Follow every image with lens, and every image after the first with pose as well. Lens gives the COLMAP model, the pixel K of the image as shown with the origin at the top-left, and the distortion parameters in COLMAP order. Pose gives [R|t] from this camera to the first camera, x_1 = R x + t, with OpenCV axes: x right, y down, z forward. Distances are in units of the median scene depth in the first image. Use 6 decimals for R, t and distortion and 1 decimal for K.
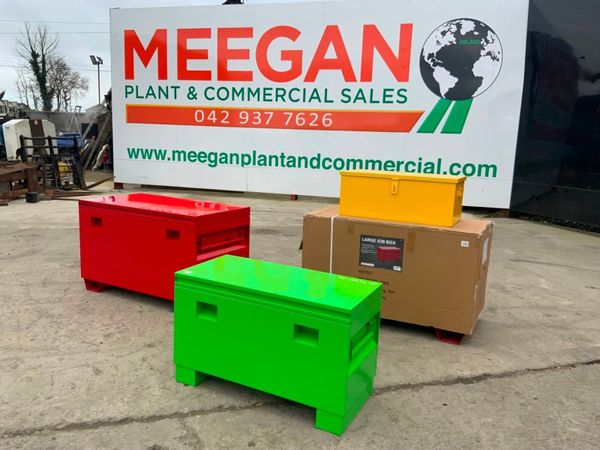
lens RADIAL K [[496.4, 0, 299.0], [0, 496.4, 228.6], [0, 0, 1]] dist [0.046311, -0.090441]
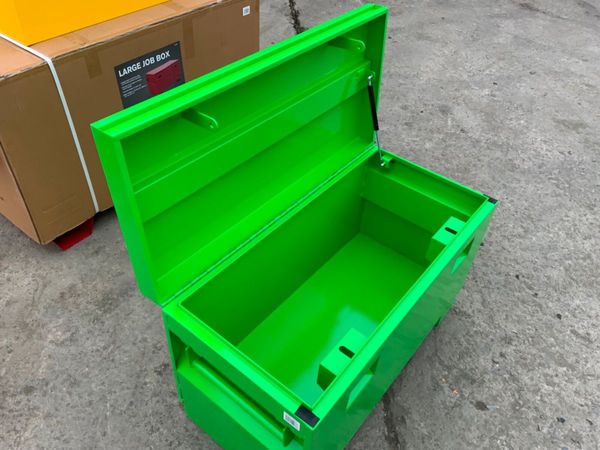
lens RADIAL K [[496.4, 0, 299.6], [0, 496.4, 227.4], [0, 0, 1]] dist [0.046311, -0.090441]
pose [[0.208340, -0.689212, 0.693961, -0.306830], [0.123575, 0.722394, 0.680350, -0.195401], [-0.970218, -0.055988, 0.235673, 0.690707]]
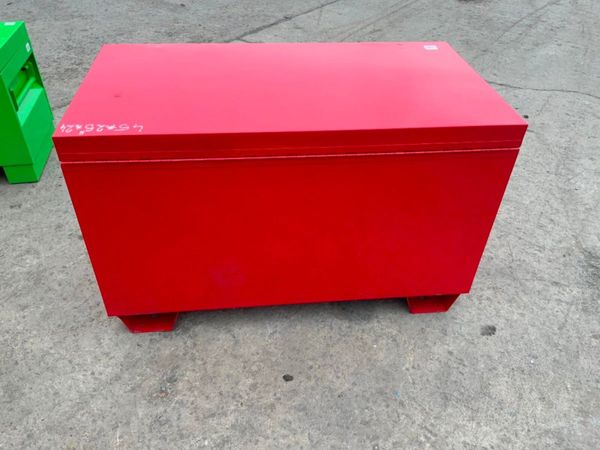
lens RADIAL K [[496.4, 0, 297.9], [0, 496.4, 228.2], [0, 0, 1]] dist [0.046311, -0.090441]
pose [[-0.804856, 0.323724, -0.497402, -0.059559], [-0.165941, 0.681938, 0.712337, -0.282666], [0.569798, 0.655869, -0.495143, 1.463479]]
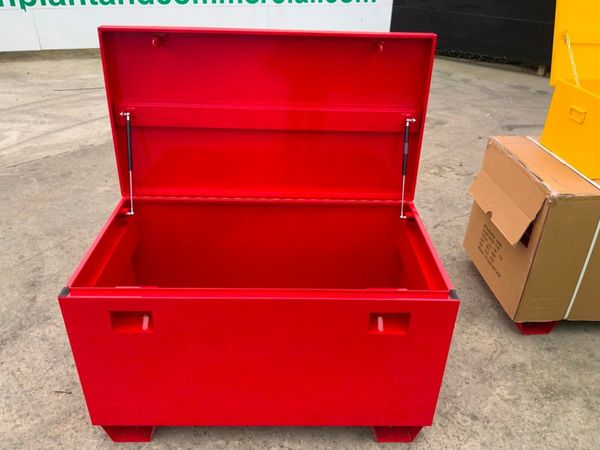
lens RADIAL K [[496.4, 0, 298.1], [0, 496.4, 223.5], [0, 0, 1]] dist [0.046311, -0.090441]
pose [[0.859623, -0.270778, 0.433276, -0.504784], [0.099134, 0.920294, 0.378459, -0.248502], [-0.501219, -0.282380, 0.817949, 0.726557]]
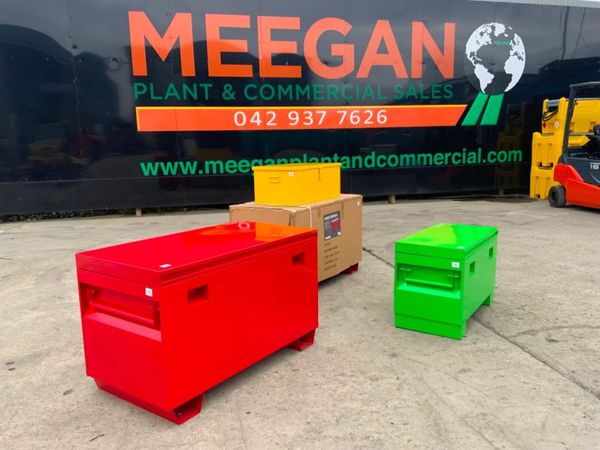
lens RADIAL K [[496.4, 0, 300.6], [0, 496.4, 227.3], [0, 0, 1]] dist [0.046311, -0.090441]
pose [[0.100914, -0.208882, 0.972720, -1.082847], [0.198012, 0.962368, 0.186116, -0.199903], [-0.974991, 0.173828, 0.138477, 0.896460]]
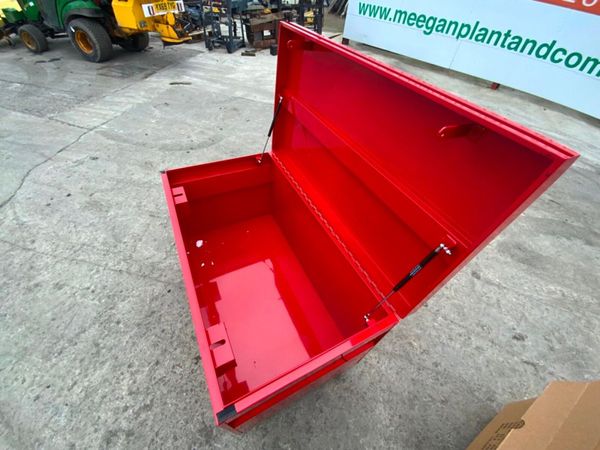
lens RADIAL K [[242.4, 0, 300.0], [0, 242.4, 224.5], [0, 0, 1]] dist [0.009918, -0.011276]
pose [[0.837098, 0.418731, -0.352039, -0.154816], [-0.141369, 0.787239, 0.600224, -0.245024], [0.528472, -0.452679, 0.718192, 0.966111]]
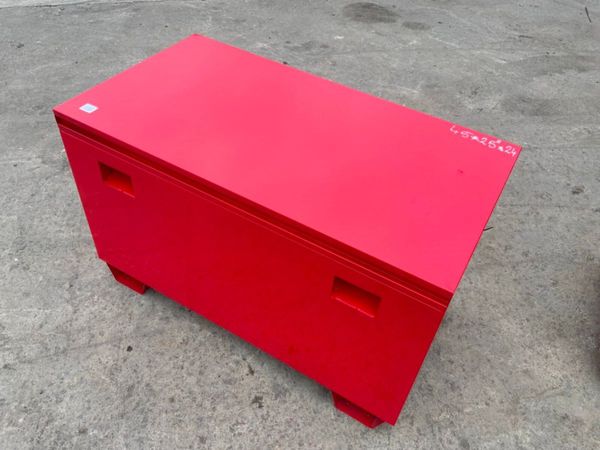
lens RADIAL K [[496.4, 0, 298.6], [0, 496.4, 223.4], [0, 0, 1]] dist [0.046311, -0.090441]
pose [[0.999463, 0.029921, 0.013353, -0.309583], [-0.032279, 0.829173, 0.558059, -0.228480], [0.005626, -0.558190, 0.829694, 0.761465]]
